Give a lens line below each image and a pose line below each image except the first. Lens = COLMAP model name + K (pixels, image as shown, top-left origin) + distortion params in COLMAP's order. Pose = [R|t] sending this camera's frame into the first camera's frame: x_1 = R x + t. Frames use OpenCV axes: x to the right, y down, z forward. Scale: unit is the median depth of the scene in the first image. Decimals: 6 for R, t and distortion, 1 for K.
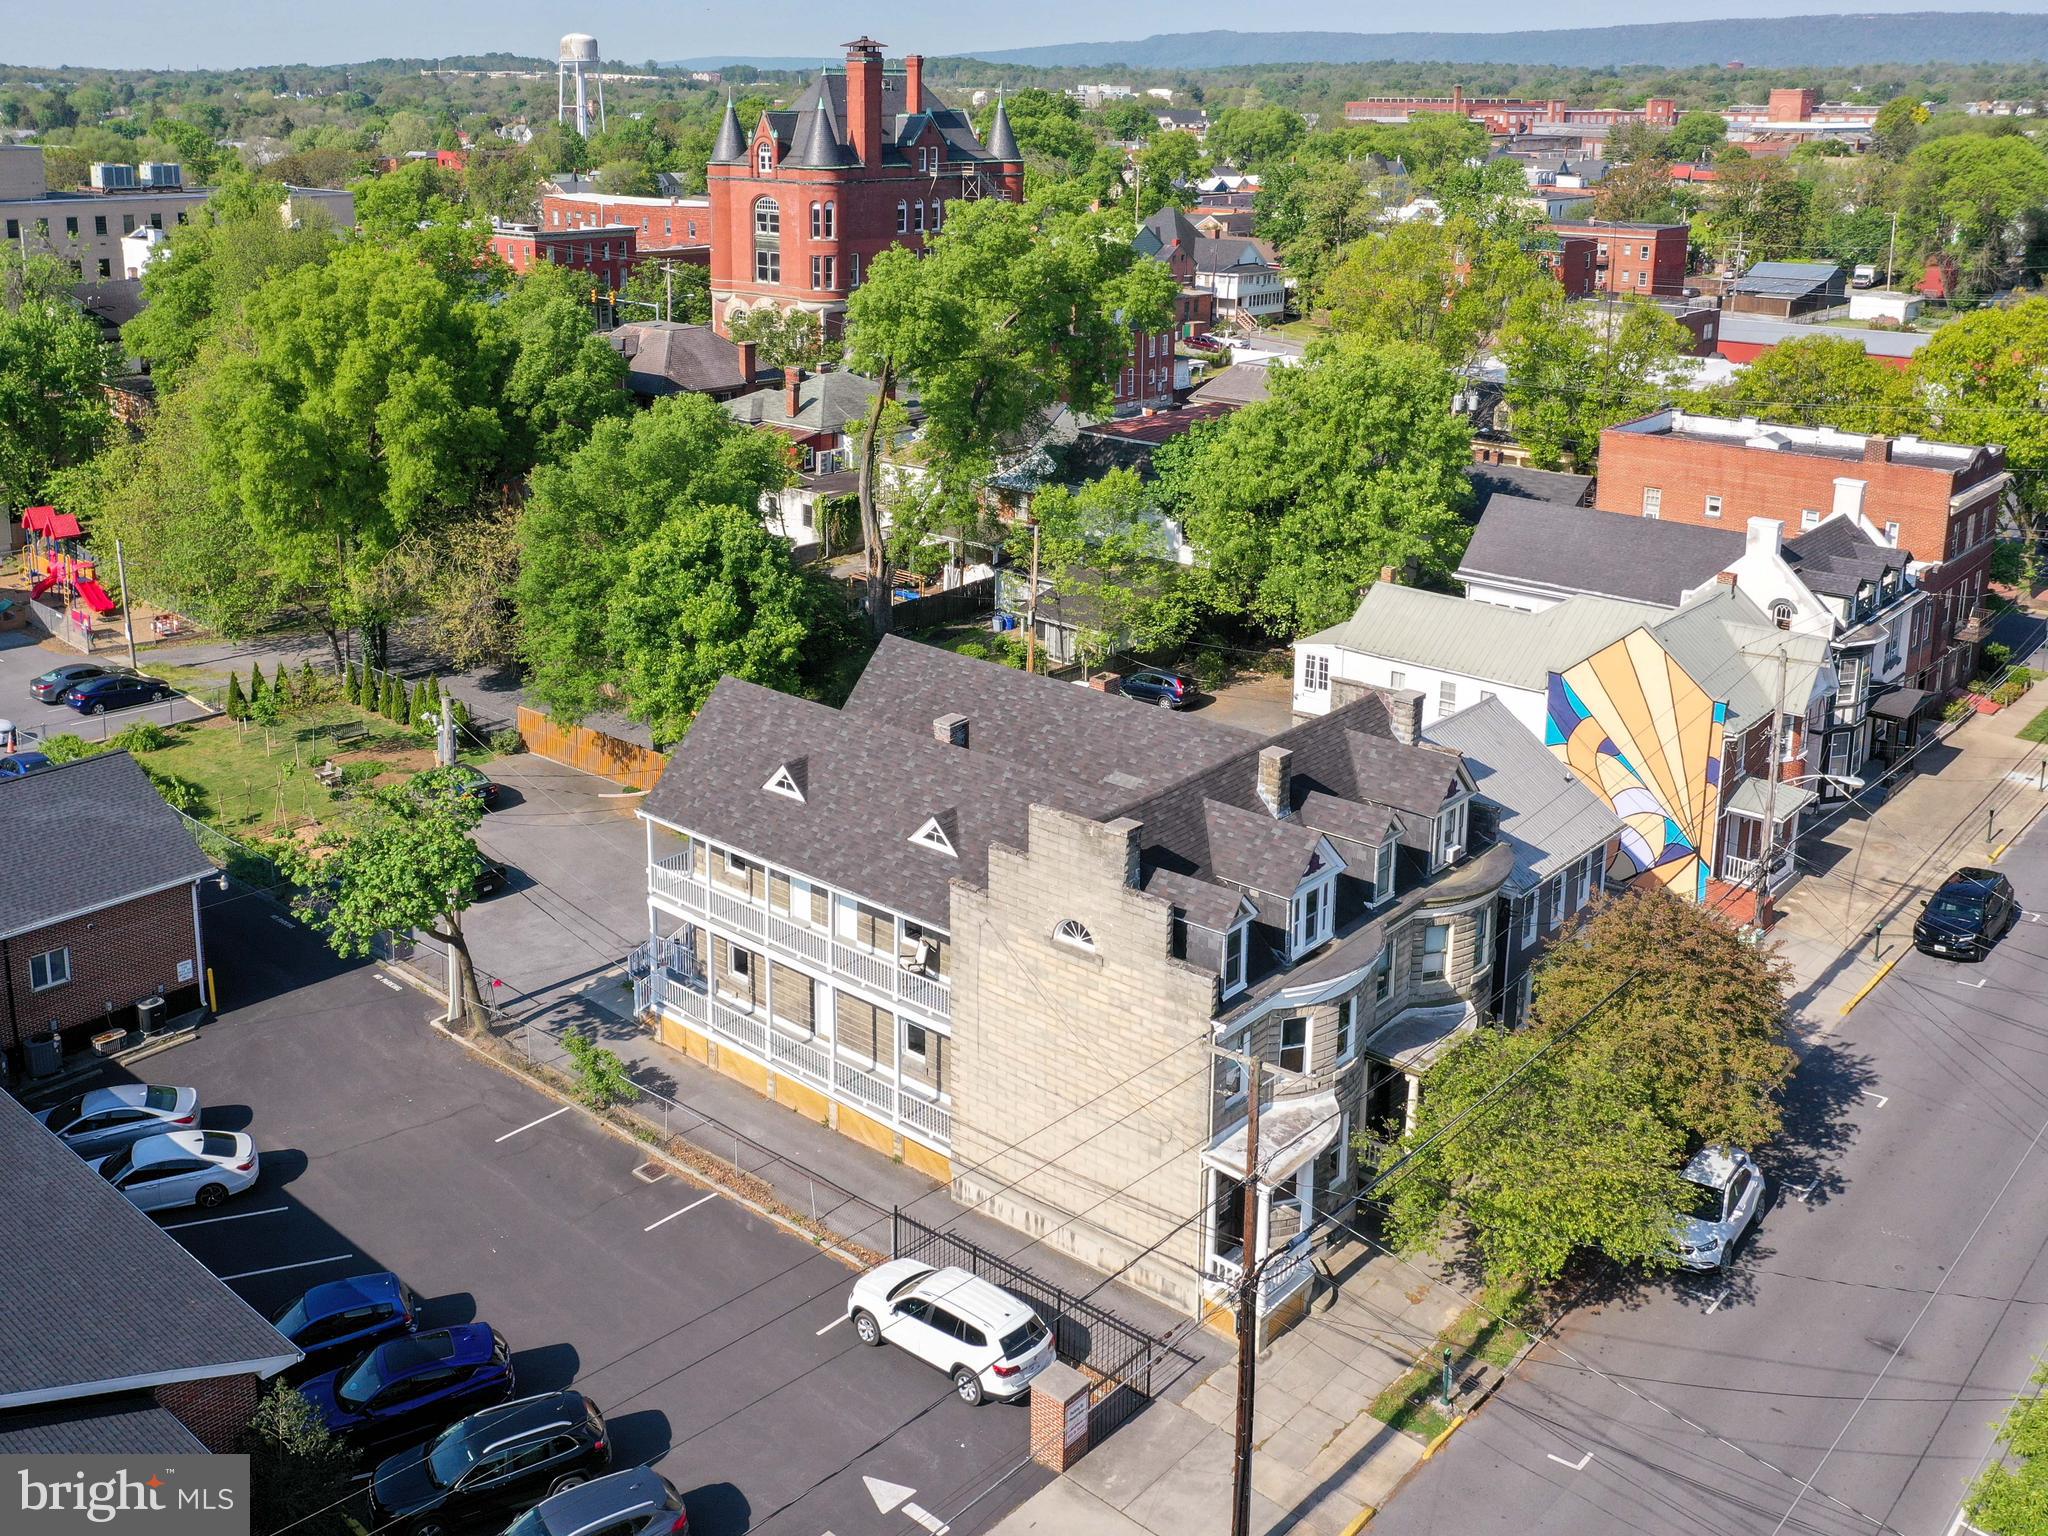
lens RADIAL K [[1870.9, 0, 923.2], [0, 1870.9, 492.4], [0, 0, 1]] dist [0.009450, 0.001053]
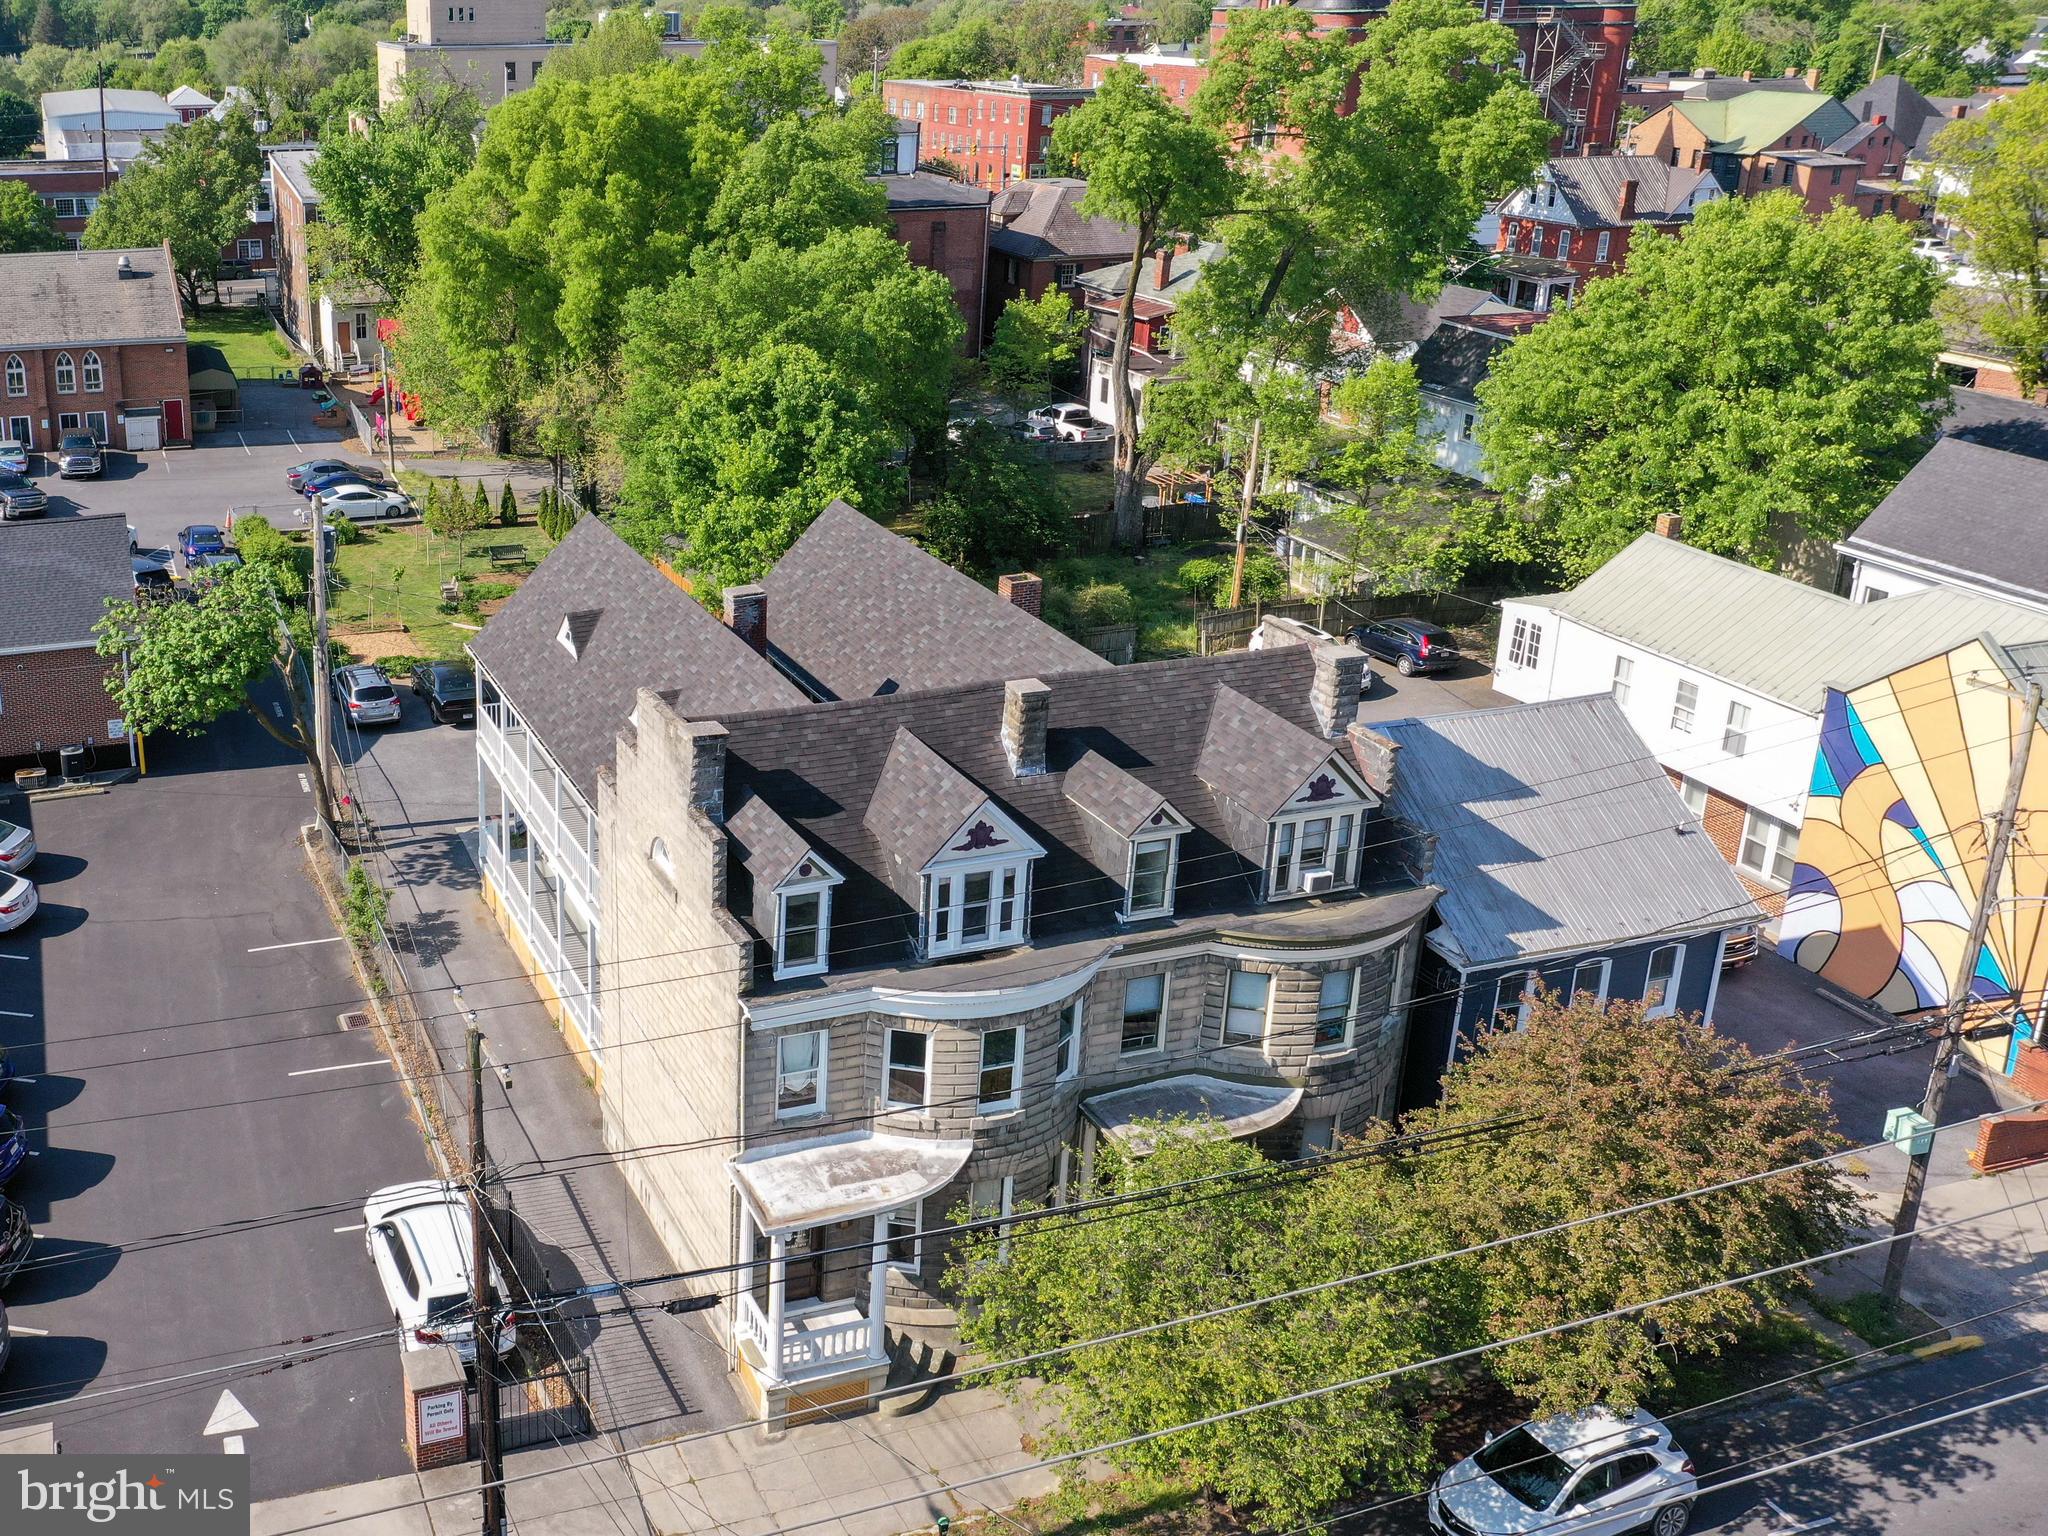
lens RADIAL K [[1886.7, 0, 578.8], [0, 1886.7, 579.4], [0, 0, 1]] dist [0.010602, 0.002560]
pose [[0.862480, 0.145373, -0.484763, 0.275073], [-0.095880, 0.987446, 0.125532, 0.015496], [0.496926, -0.061789, 0.865590, 0.196803]]
